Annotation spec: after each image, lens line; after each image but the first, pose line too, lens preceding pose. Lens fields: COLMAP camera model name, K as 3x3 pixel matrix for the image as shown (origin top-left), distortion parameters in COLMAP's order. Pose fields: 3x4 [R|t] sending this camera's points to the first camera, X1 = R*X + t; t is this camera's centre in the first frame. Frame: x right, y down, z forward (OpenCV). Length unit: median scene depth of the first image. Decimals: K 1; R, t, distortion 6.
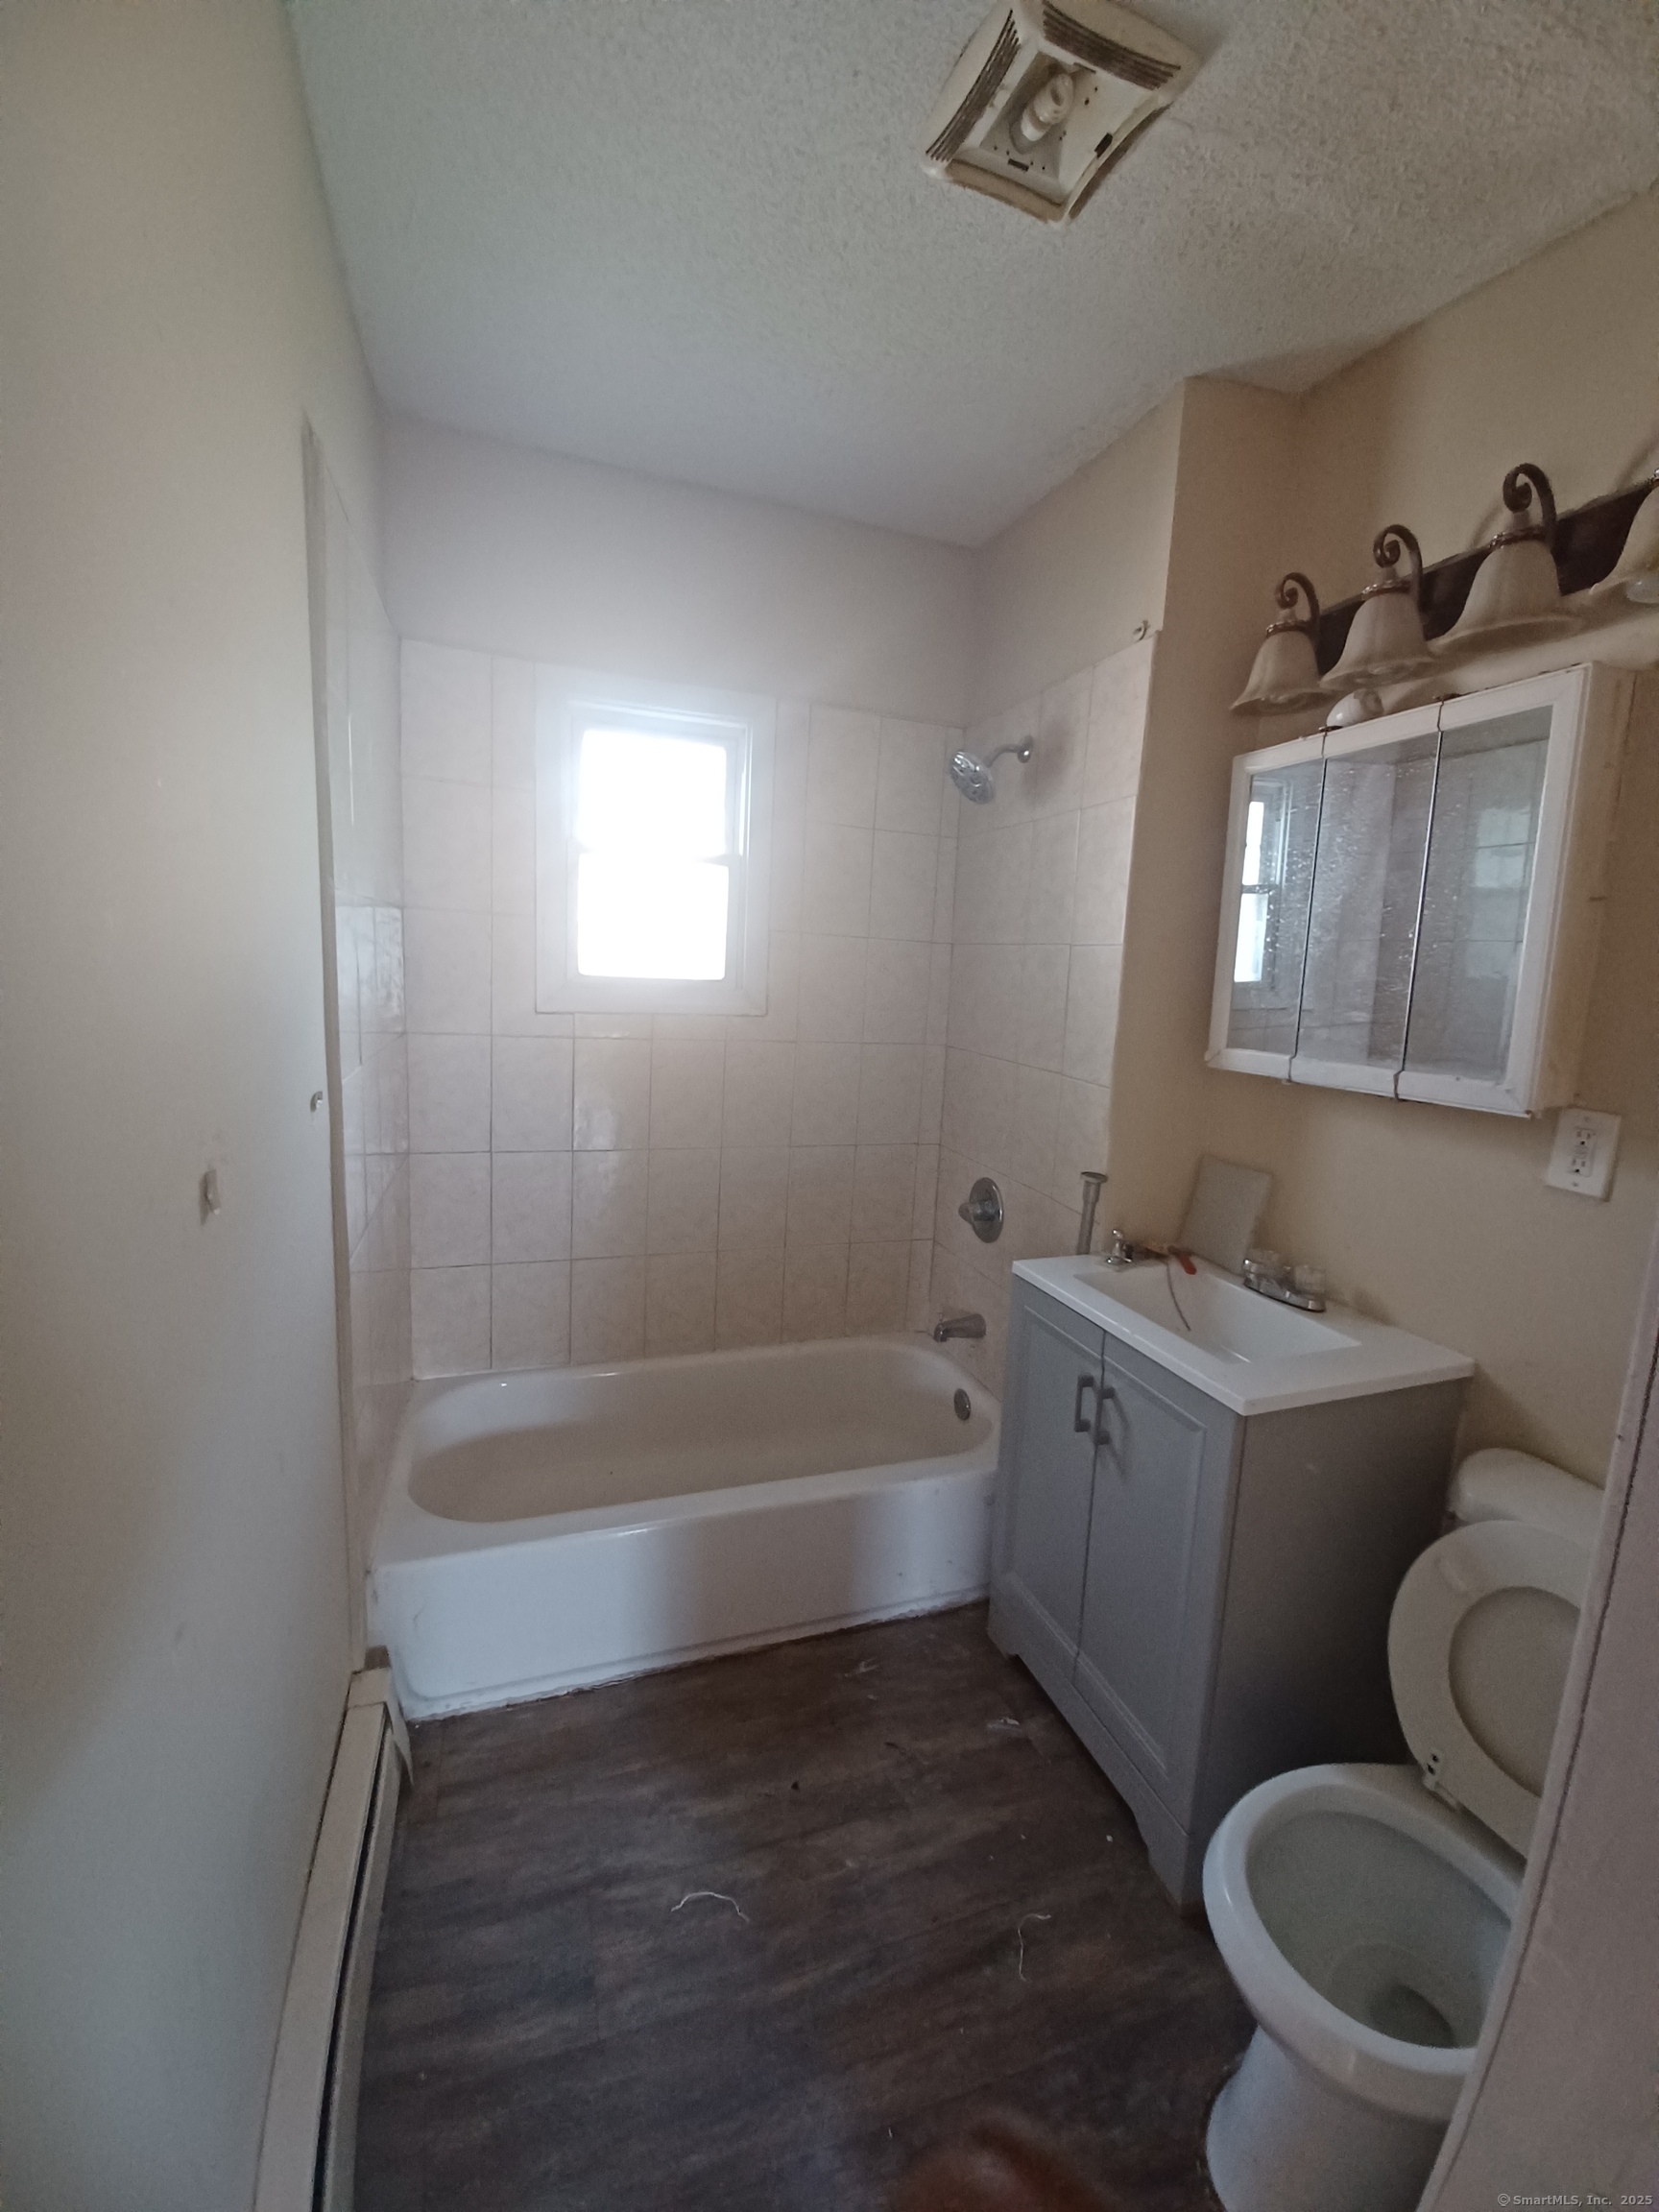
lens RADIAL K [[880.0, 0, 835.4], [0, 880.0, 1100.5], [0, 0, 1]] dist [0.010693, -0.012789]
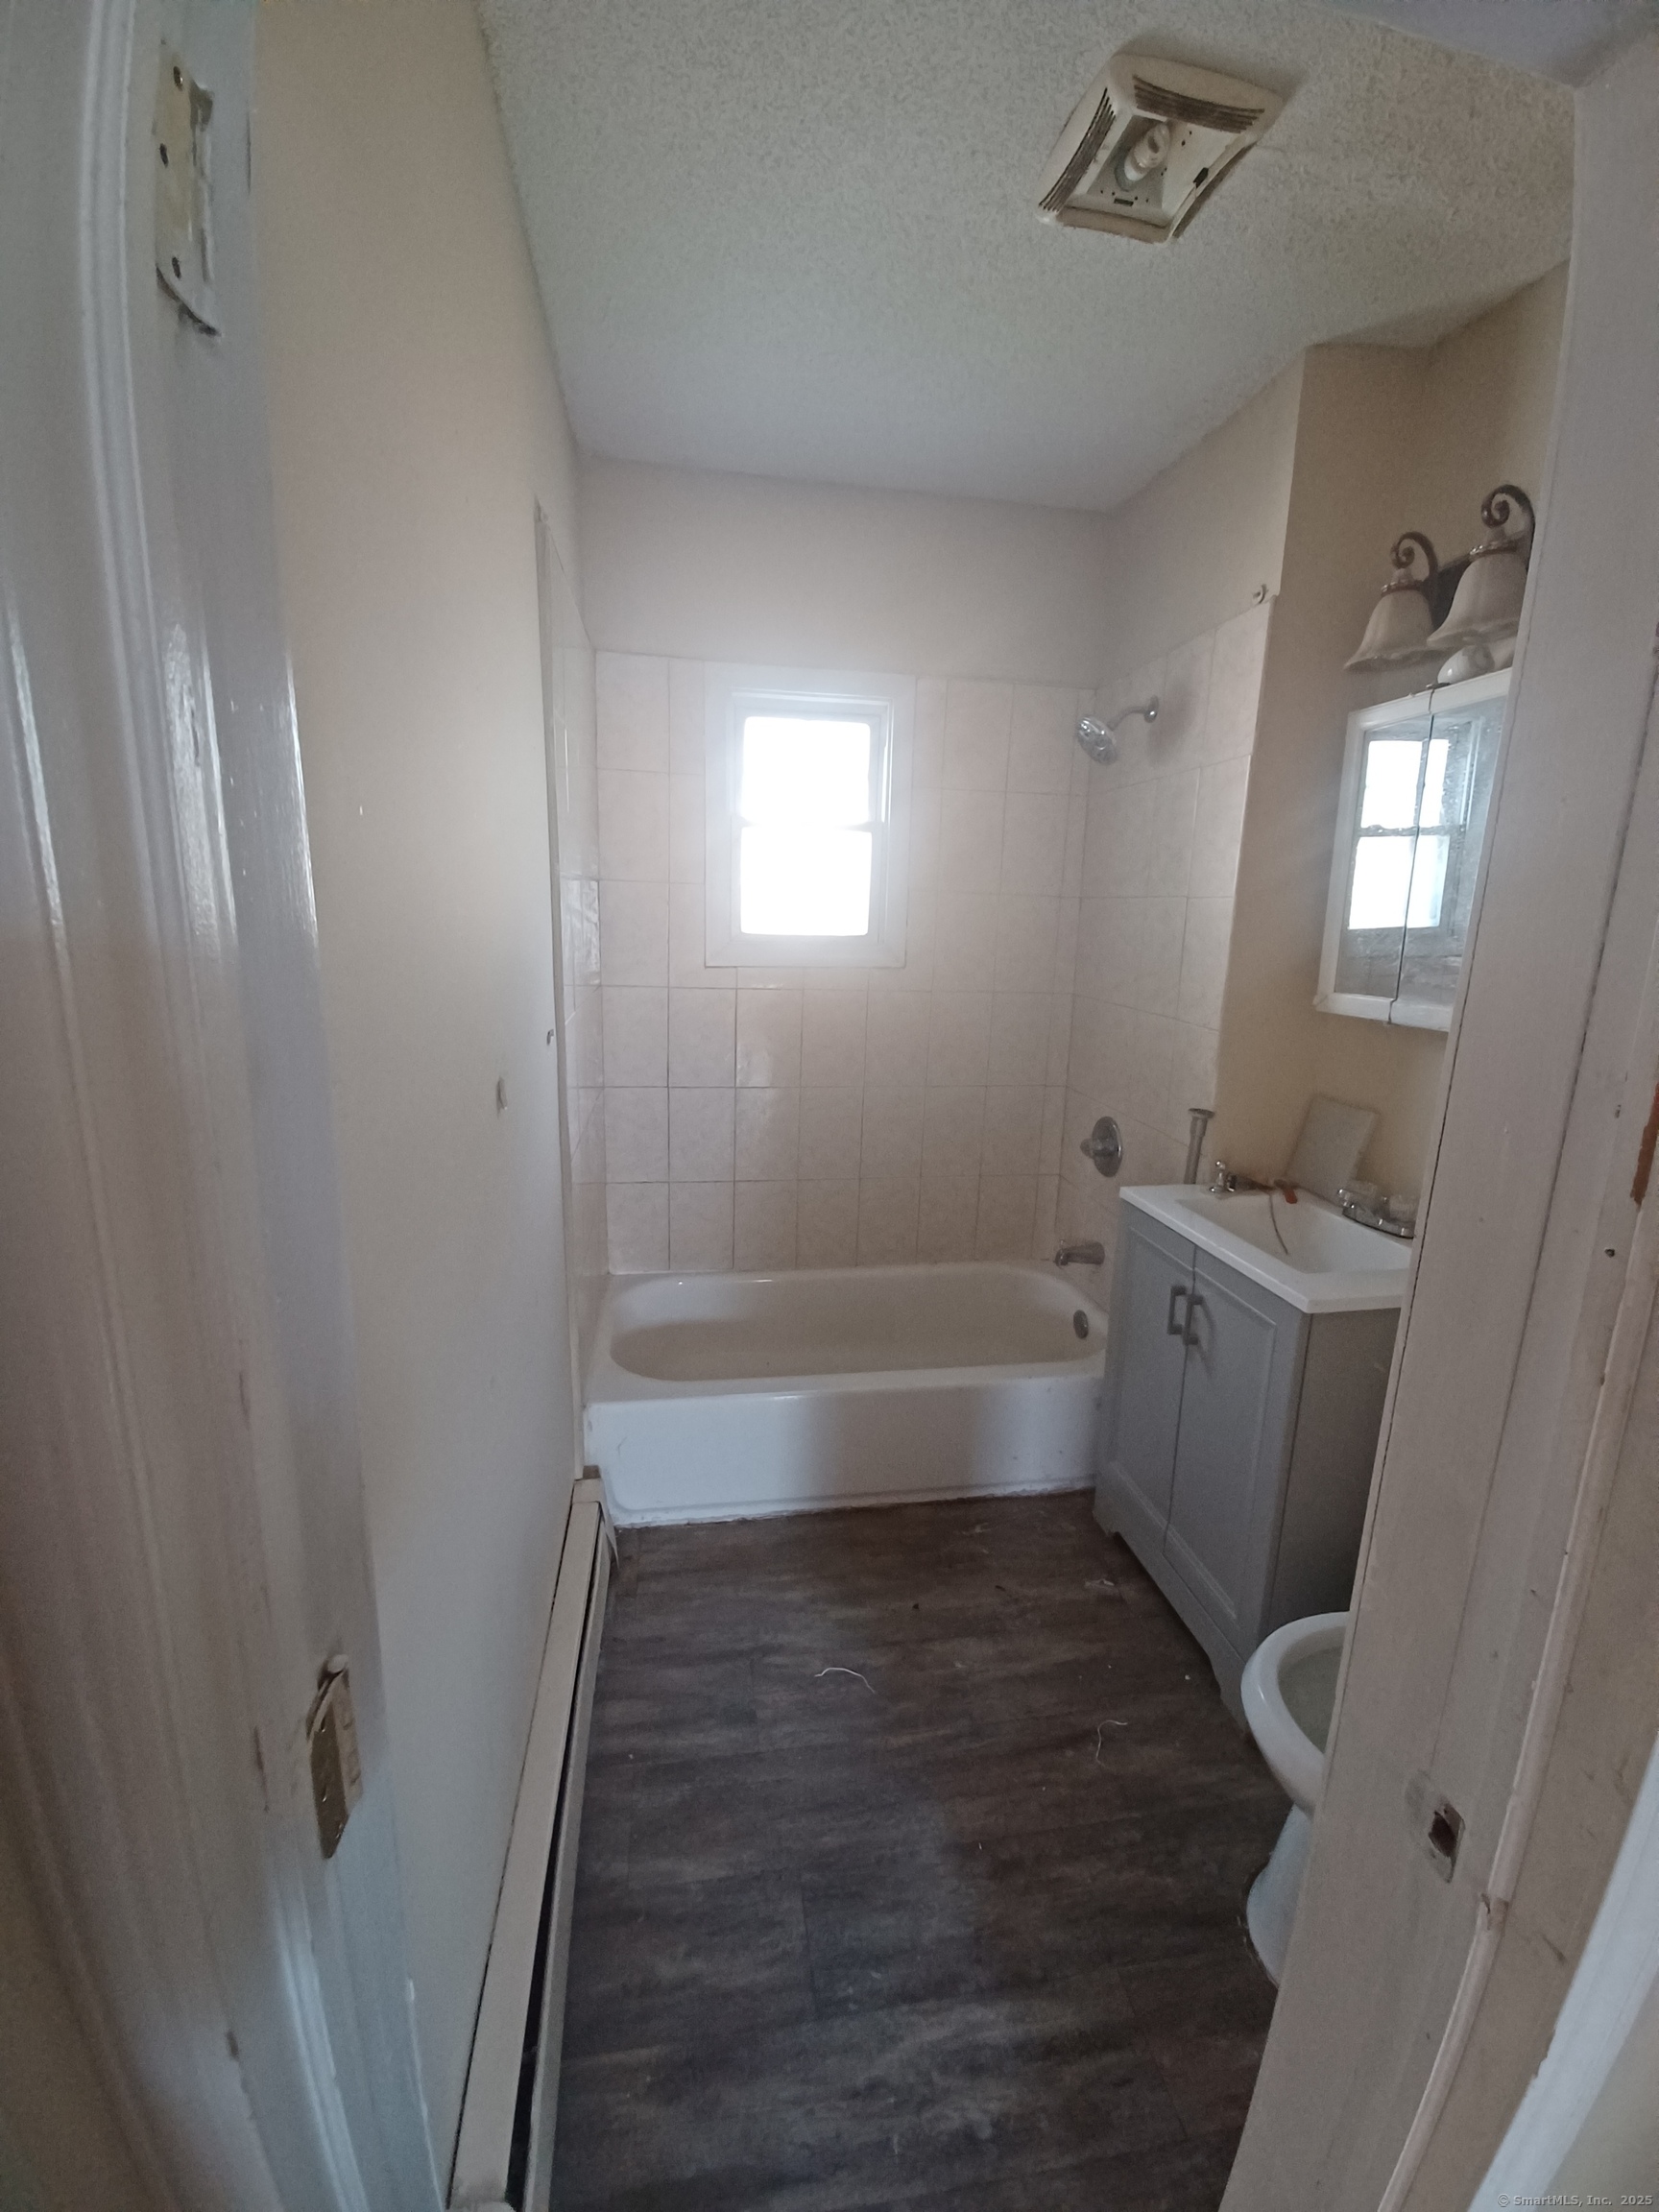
lens RADIAL K [[880.0, 0, 834.8], [0, 880.0, 1092.2], [0, 0, 1]] dist [0.010693, -0.012789]
pose [[0.985364, 0.011744, -0.170057, 0.037676], [-0.004377, 0.999038, 0.043634, 0.017802], [0.170405, -0.042251, 0.984468, -0.165777]]
